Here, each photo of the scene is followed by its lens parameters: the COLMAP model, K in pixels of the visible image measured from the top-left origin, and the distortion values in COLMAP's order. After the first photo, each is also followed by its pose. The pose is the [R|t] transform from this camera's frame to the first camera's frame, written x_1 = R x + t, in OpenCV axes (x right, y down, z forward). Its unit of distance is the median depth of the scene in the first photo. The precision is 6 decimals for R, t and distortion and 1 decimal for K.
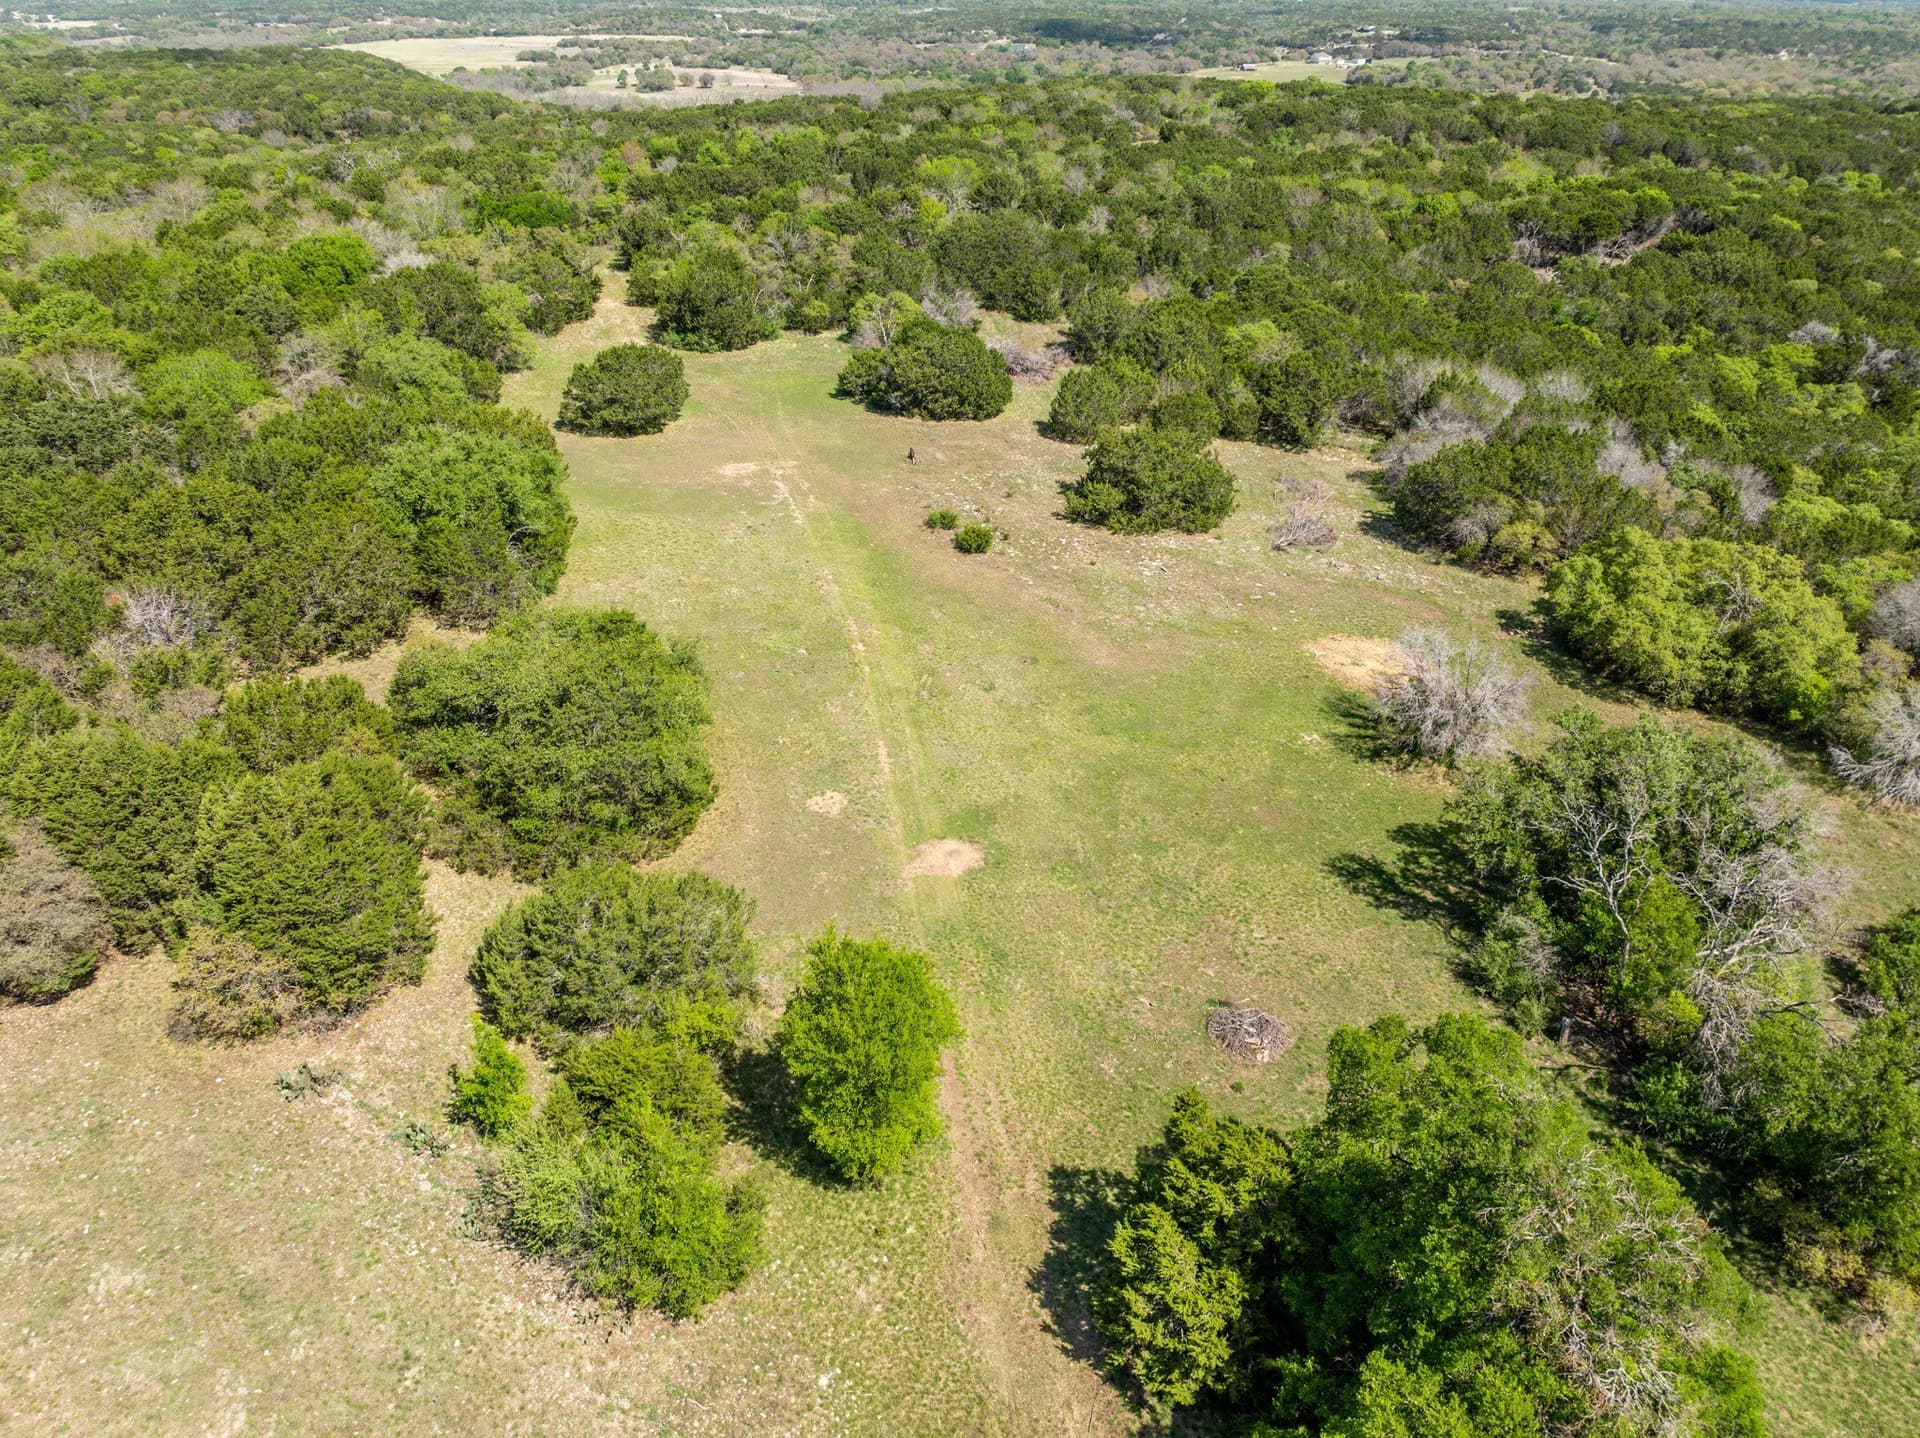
lens RADIAL K [[1358.1, 0, 960.4], [0, 1358.1, 712.7], [0, 0, 1]] dist [-0.031888, 0.019469]
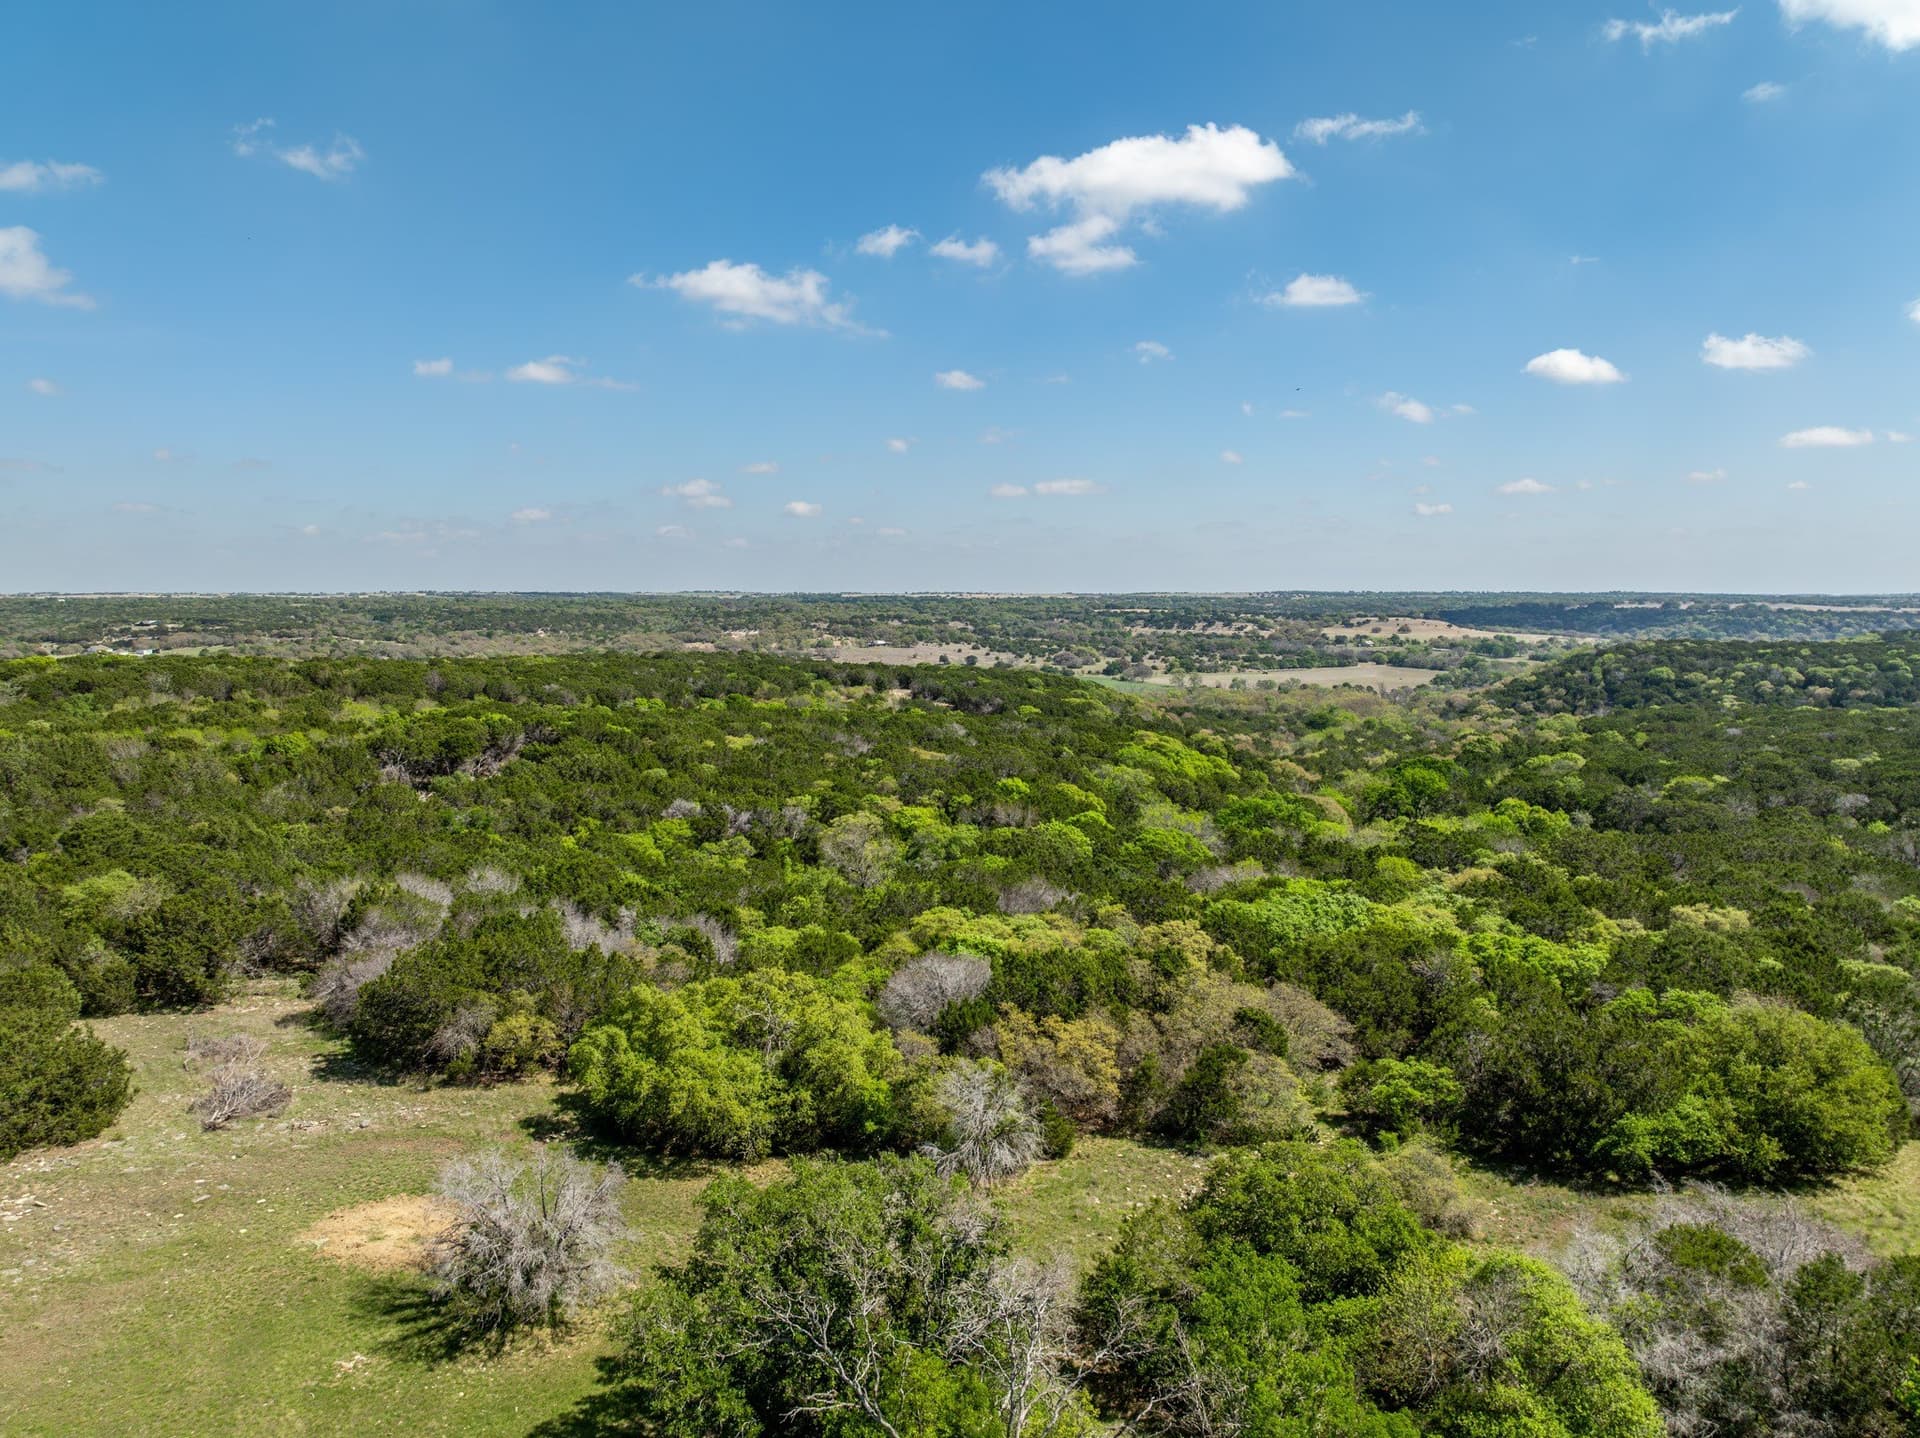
lens RADIAL K [[1358.1, 0, 960.9], [0, 1358.1, 723.5], [0, 0, 1]] dist [-0.031888, 0.019469]
pose [[0.690855, -0.073686, 0.719228, 0.003810], [0.345722, 0.907357, -0.239123, -0.004007], [-0.634977, 0.413853, 0.652327, 0.160053]]
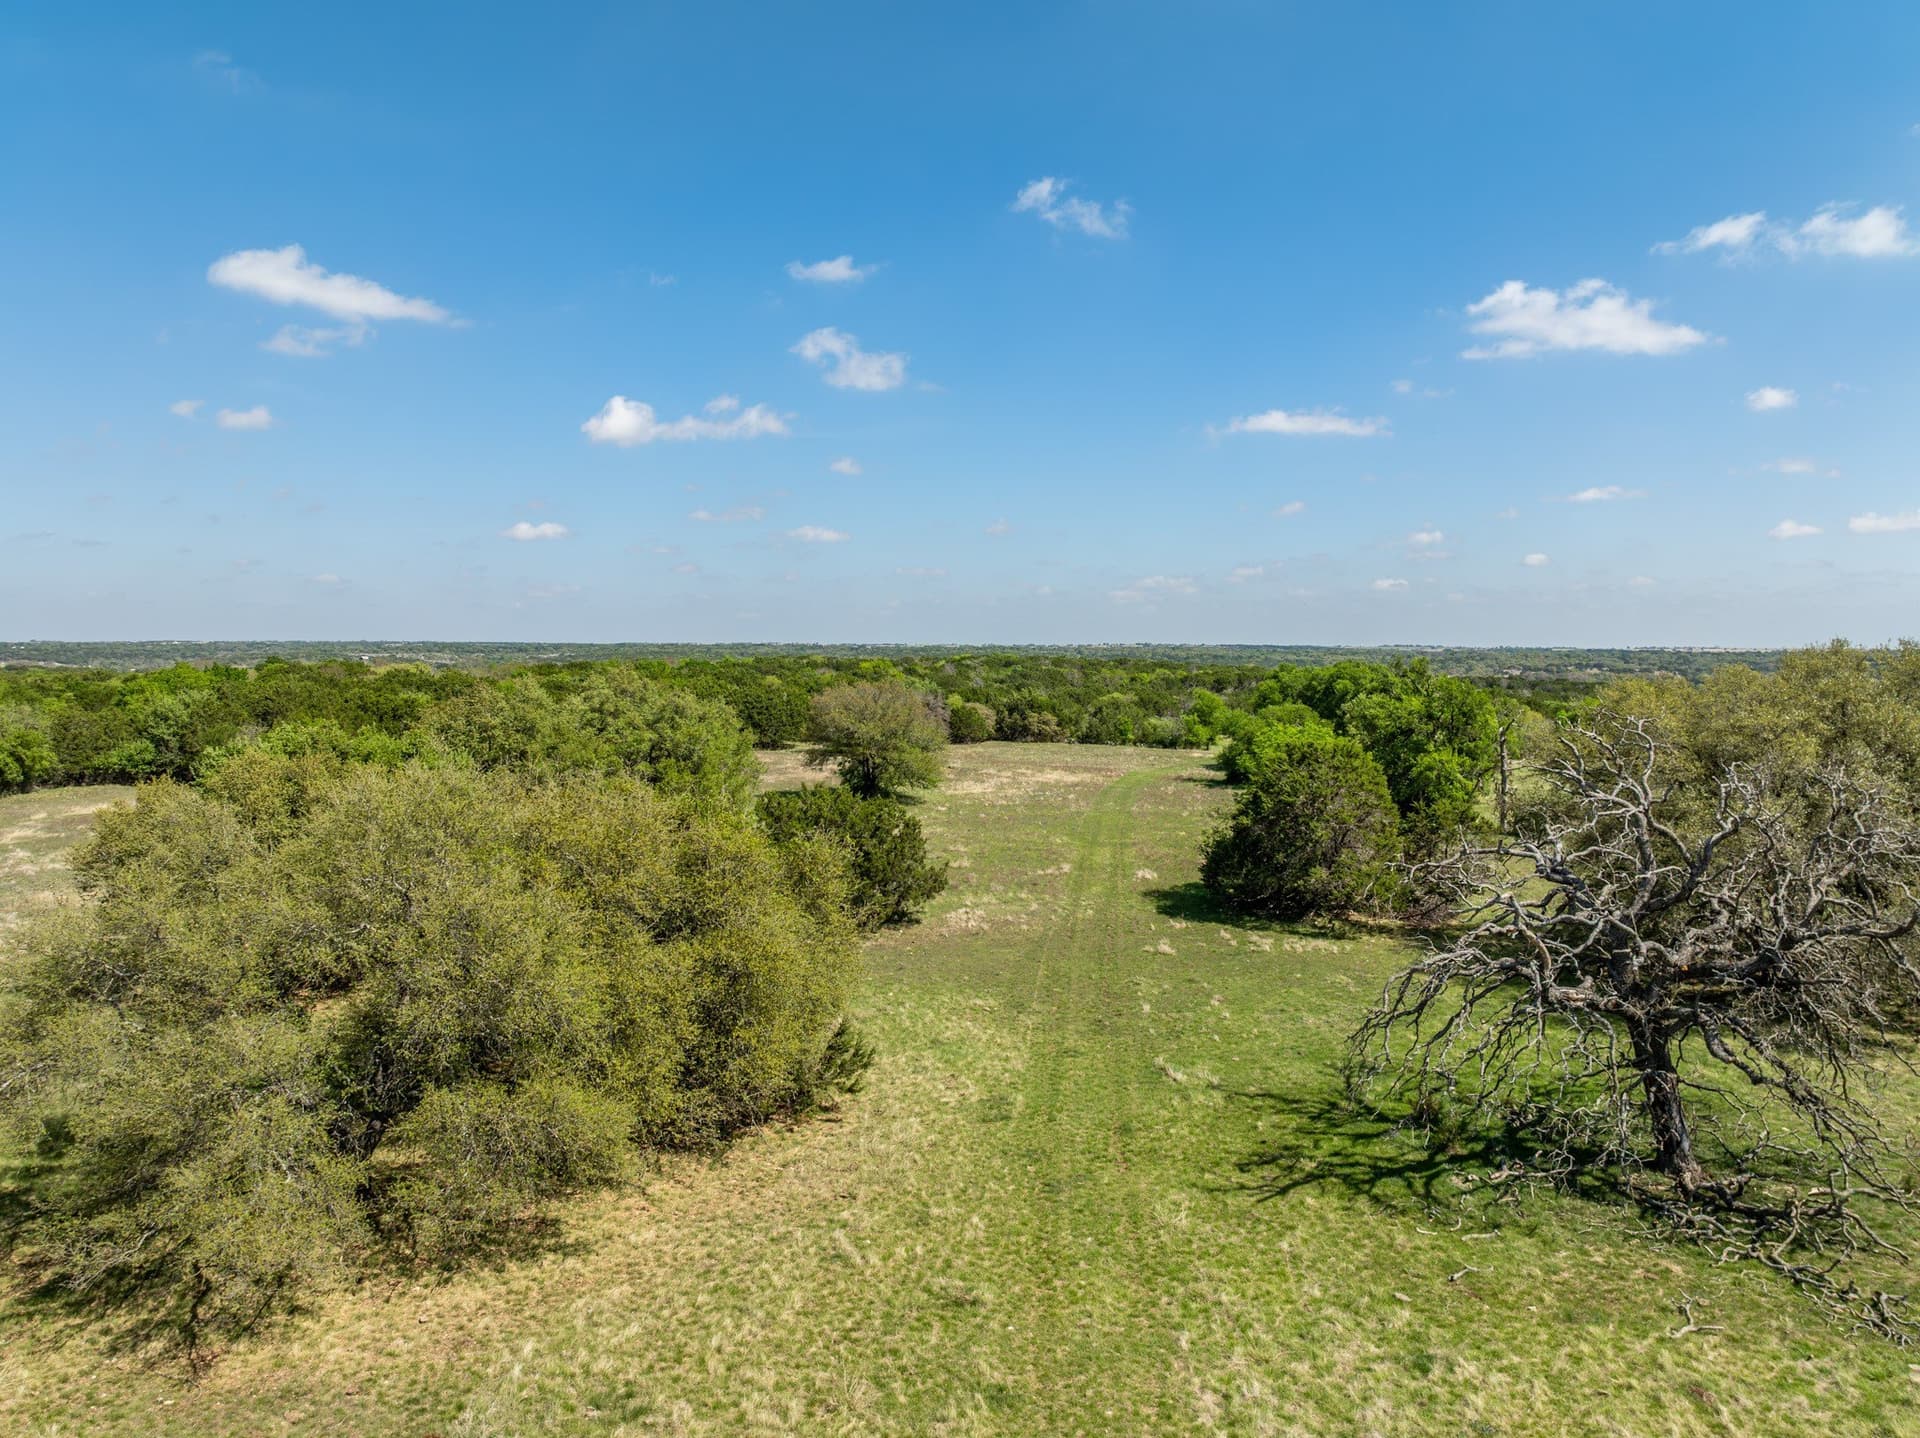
lens RADIAL K [[1358.1, 0, 963.0], [0, 1358.1, 747.3], [0, 0, 1]] dist [-0.031888, 0.019469]
pose [[0.954124, -0.018511, 0.298839, -0.887507], [0.138205, 0.912625, -0.384727, 0.796325], [-0.265606, 0.408378, 0.873316, -1.070076]]
